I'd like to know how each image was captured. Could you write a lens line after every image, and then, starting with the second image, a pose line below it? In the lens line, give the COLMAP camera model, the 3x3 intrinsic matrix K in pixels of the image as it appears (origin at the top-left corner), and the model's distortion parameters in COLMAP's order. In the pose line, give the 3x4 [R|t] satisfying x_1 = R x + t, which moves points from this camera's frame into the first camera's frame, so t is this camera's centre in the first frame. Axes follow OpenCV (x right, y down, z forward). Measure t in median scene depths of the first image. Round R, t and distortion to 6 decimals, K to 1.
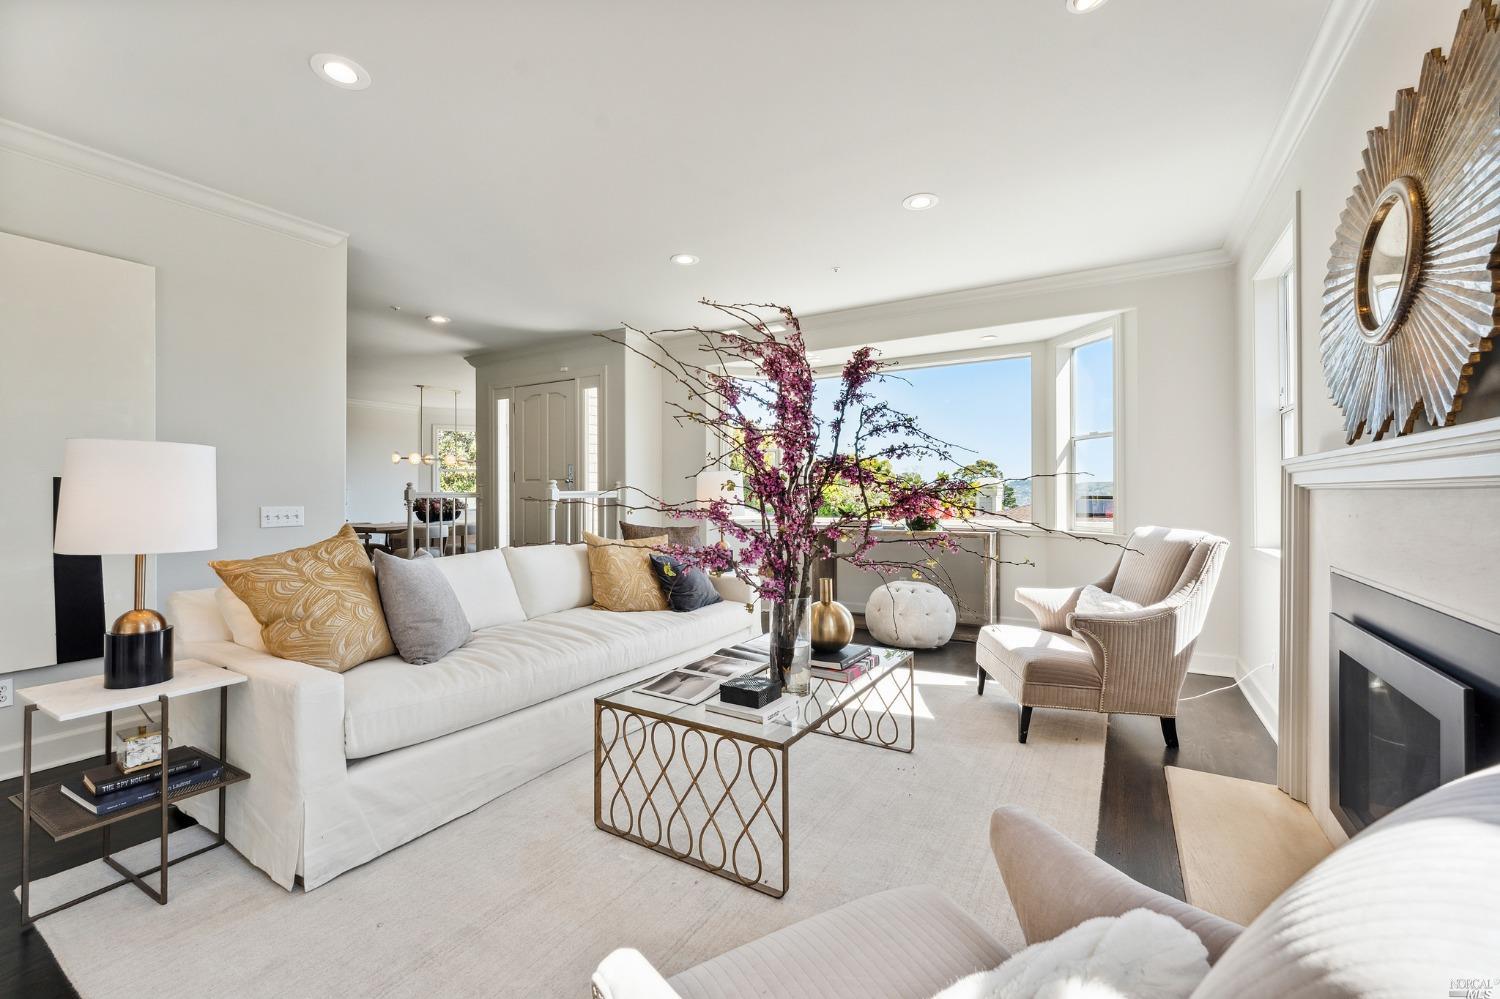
lens RADIAL K [[614.2, 0, 750.8], [0, 614.2, 492.3], [0, 0, 1]] dist [-0.007020, -0.000034]
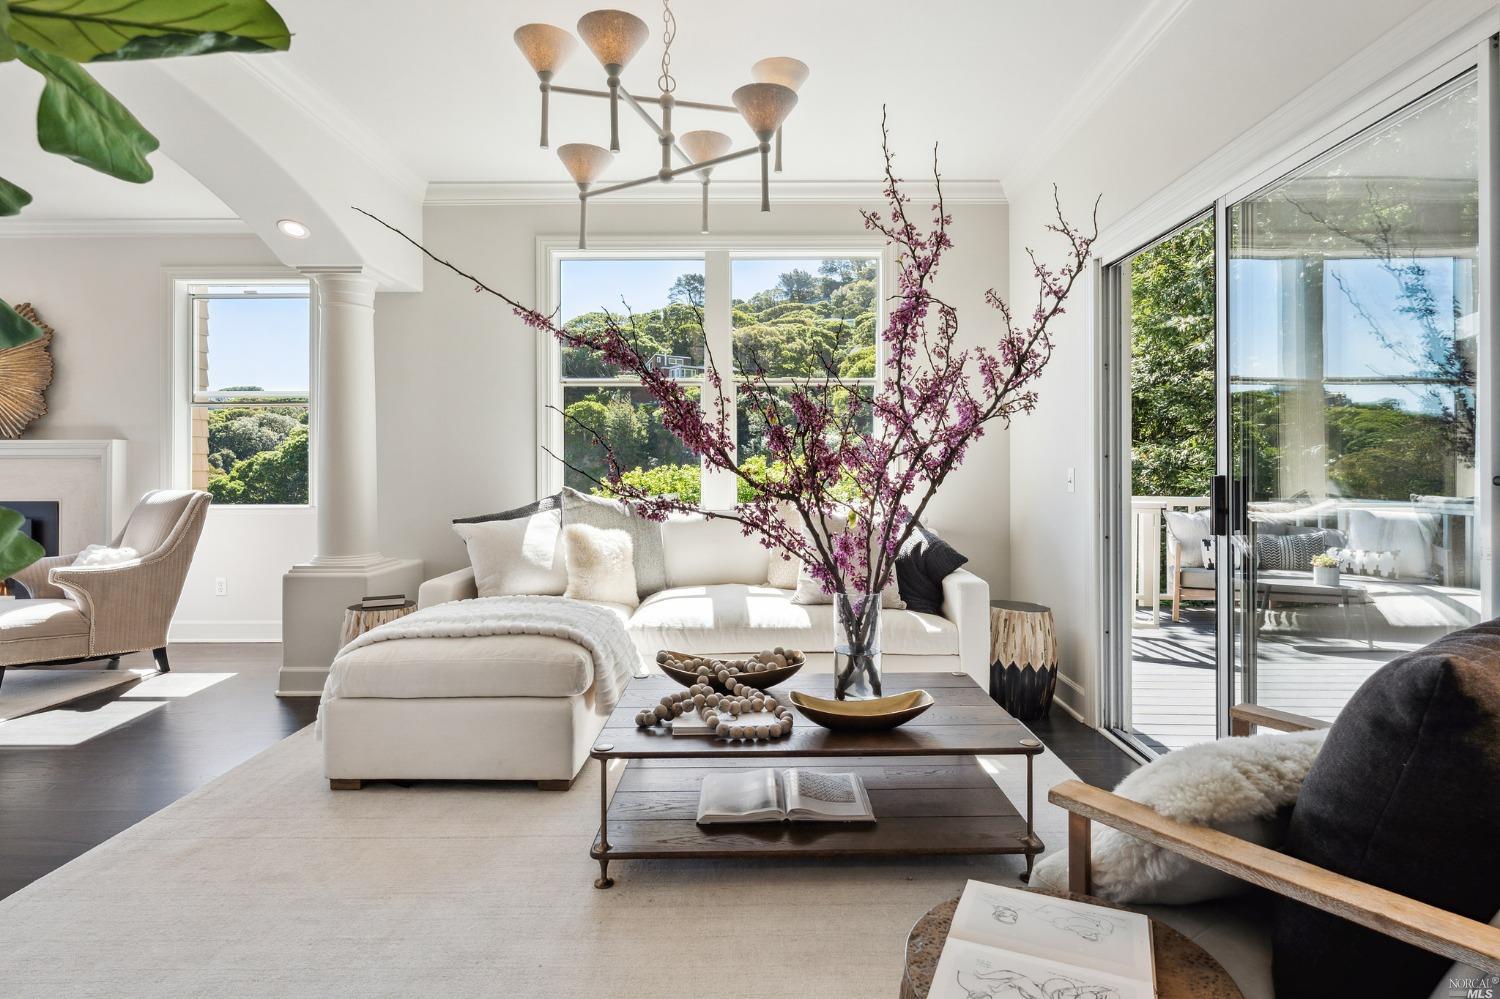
lens RADIAL K [[769.4, 0, 761.0], [0, 769.4, 465.8], [0, 0, 1]] dist [0.000855, -0.000801]
pose [[-0.504867, 0.008889, 0.863152, -2.440250], [0.002718, 0.999958, -0.008708, 0.043207], [-0.863193, -0.002050, -0.504870, -0.170233]]
